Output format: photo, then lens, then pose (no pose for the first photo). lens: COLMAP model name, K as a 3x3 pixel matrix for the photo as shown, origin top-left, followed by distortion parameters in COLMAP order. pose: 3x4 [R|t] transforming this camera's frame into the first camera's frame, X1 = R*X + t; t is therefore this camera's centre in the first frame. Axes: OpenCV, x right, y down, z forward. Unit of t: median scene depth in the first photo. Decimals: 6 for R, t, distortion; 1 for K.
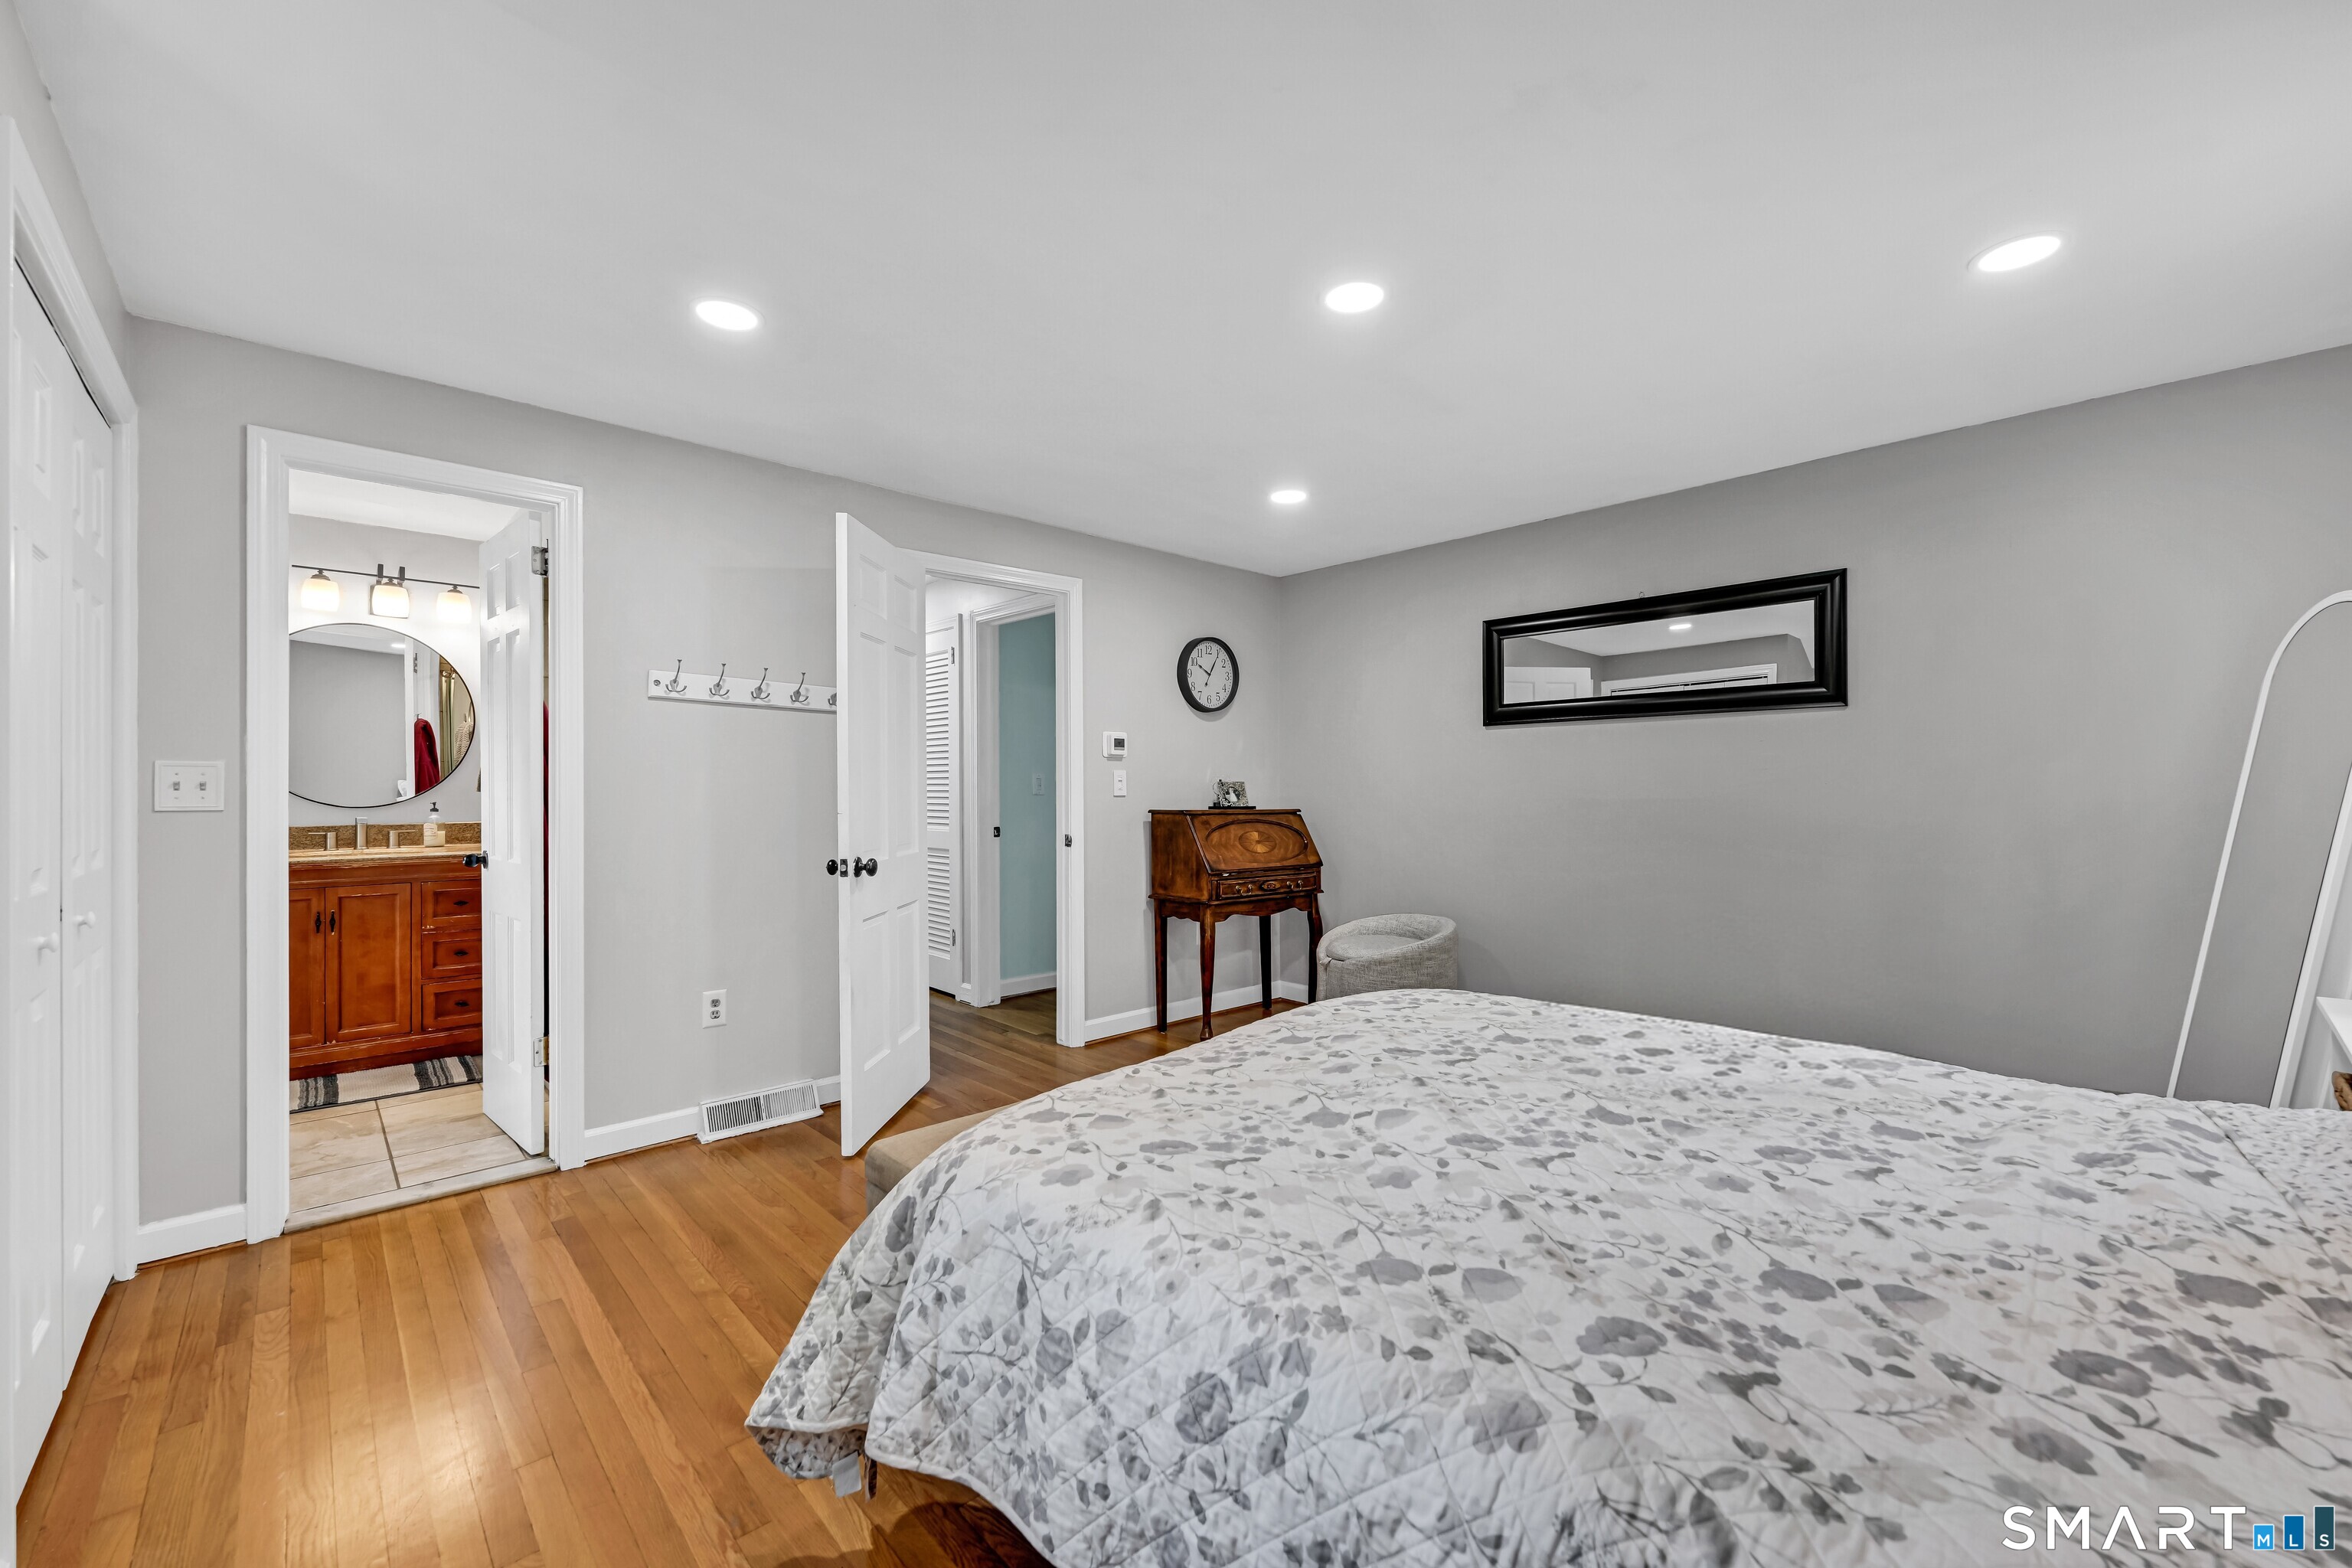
lens RADIAL K [[934.5, 0, 1174.3], [0, 934.5, 783.1], [0, 0, 1]] dist [-0.000613, 0.000106]
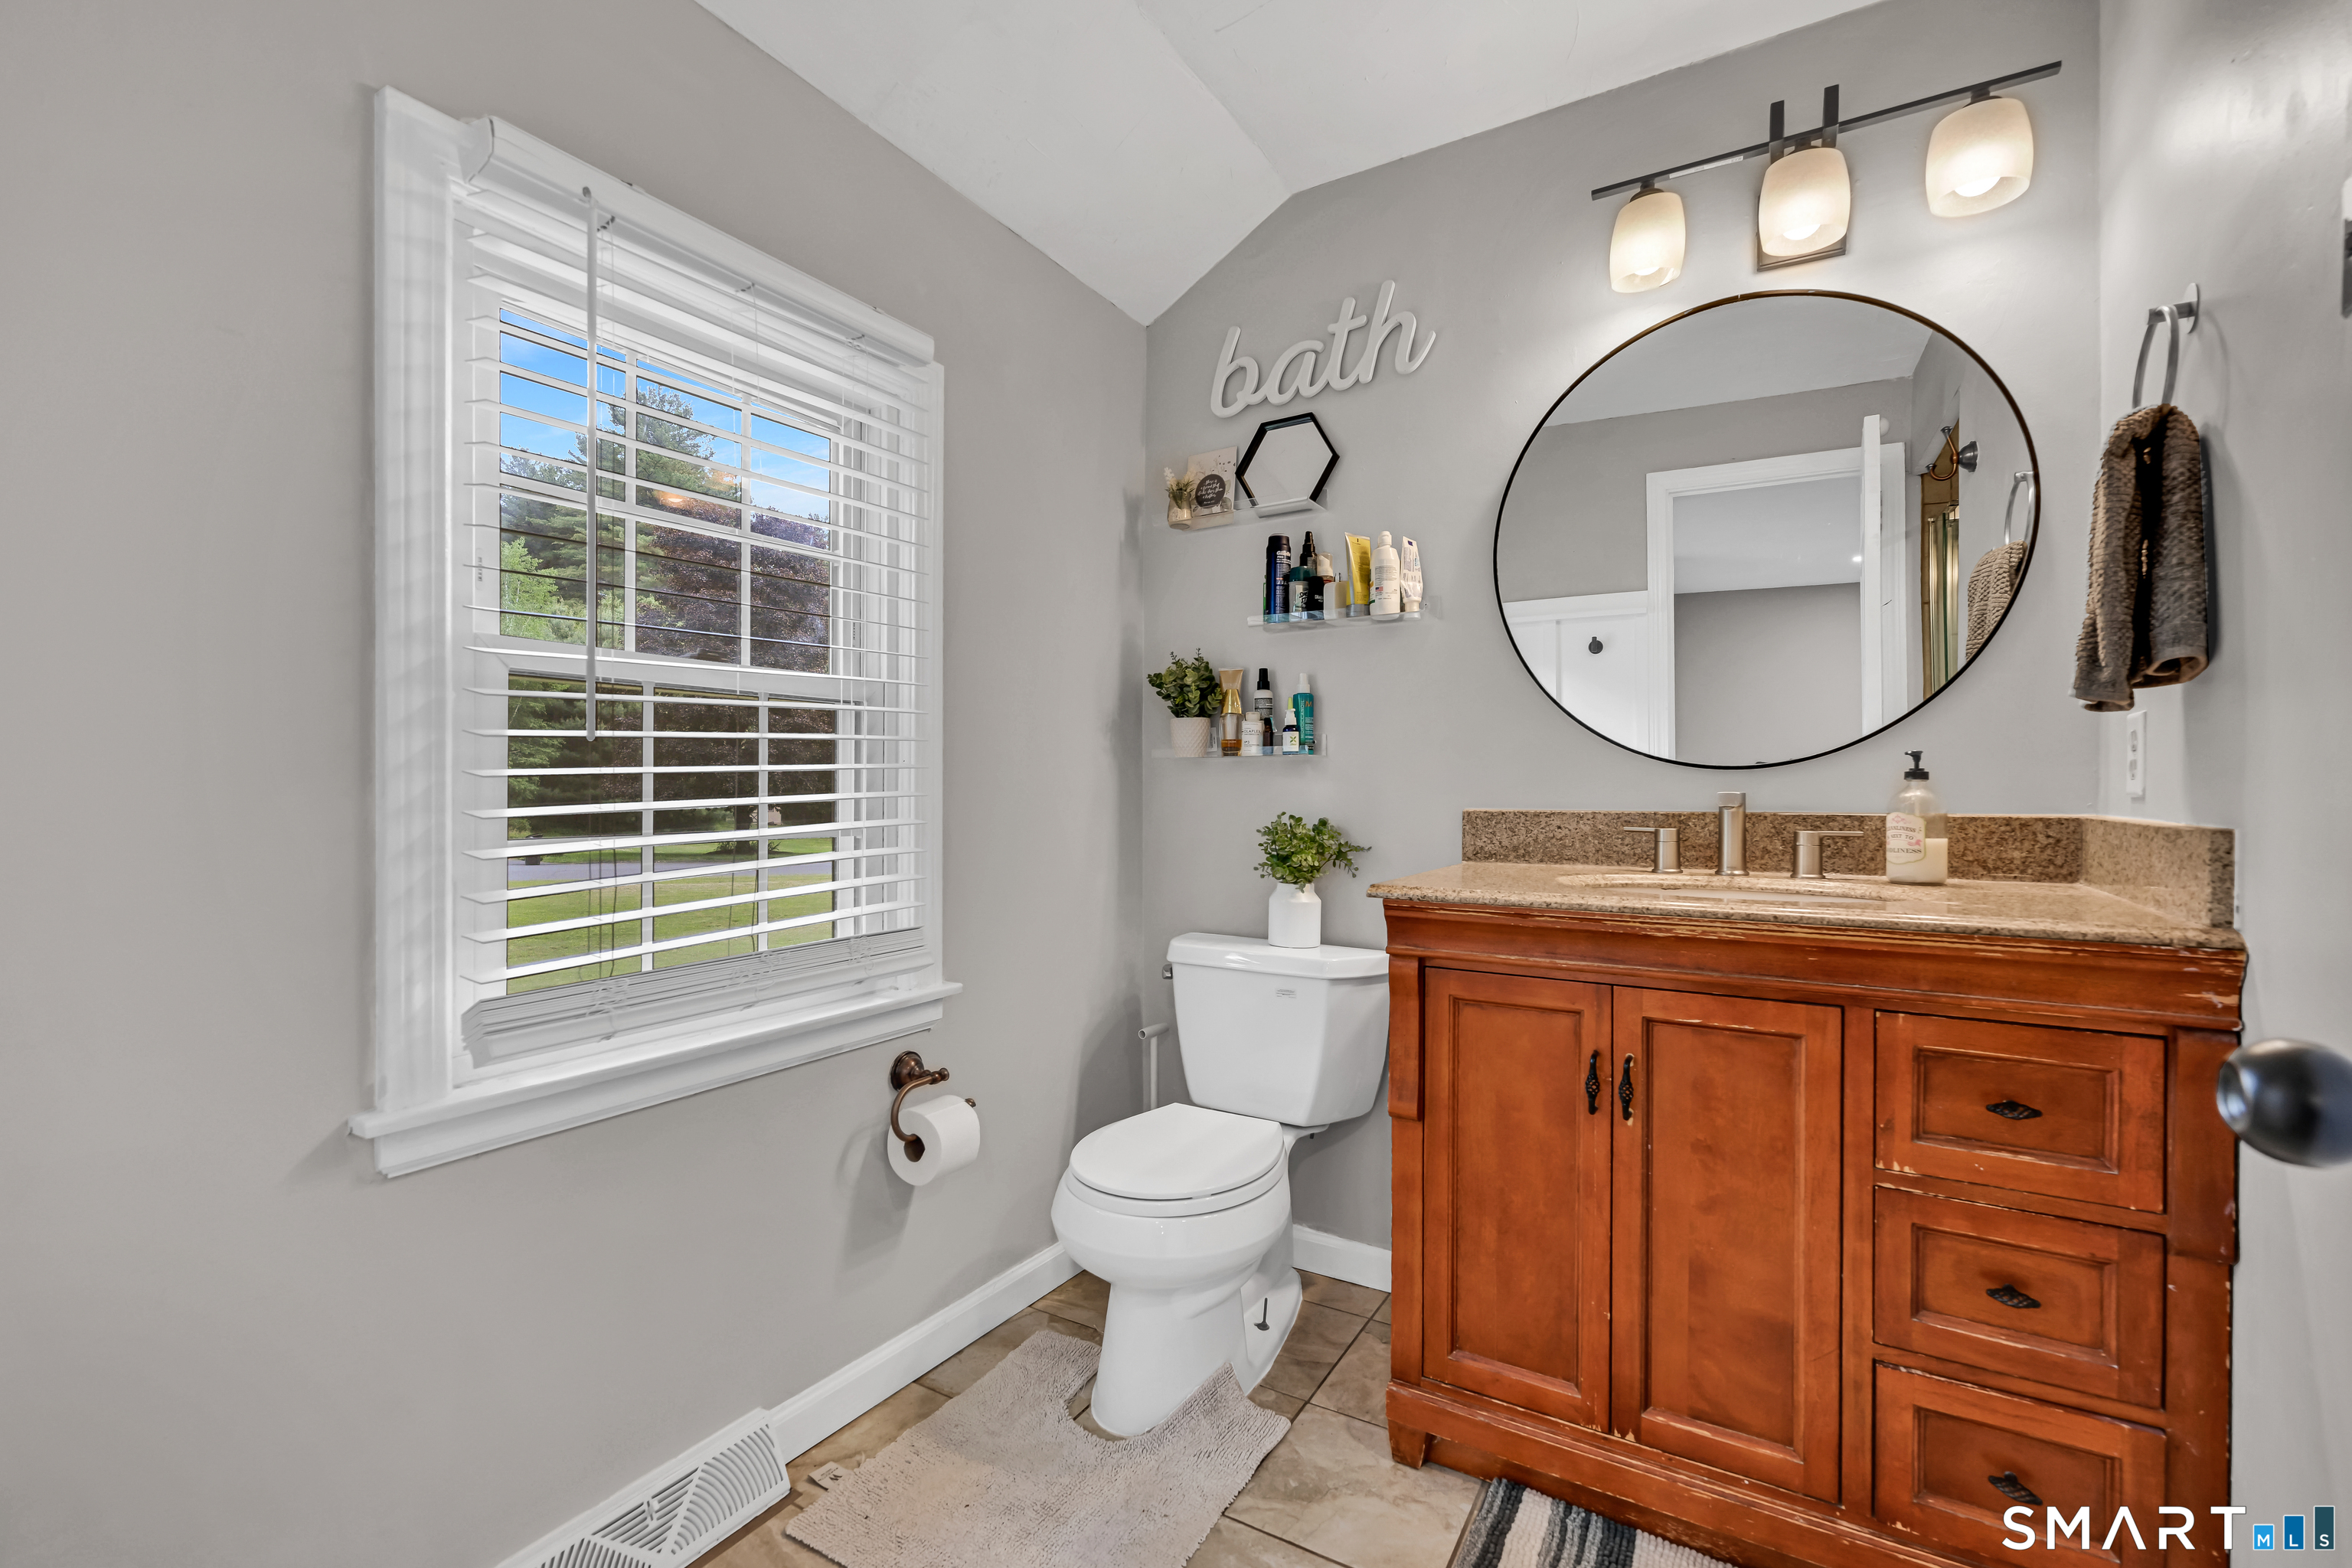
lens RADIAL K [[1022.2, 0, 1175.4], [0, 1022.2, 783.5], [0, 0, 1]] dist [0.002054, 0.000125]
pose [[0.273631, 0.001623, -0.961834, -0.552798], [-0.002540, 0.999996, 0.000965, 0.034961], [0.961832, 0.002179, 0.273634, 0.695299]]
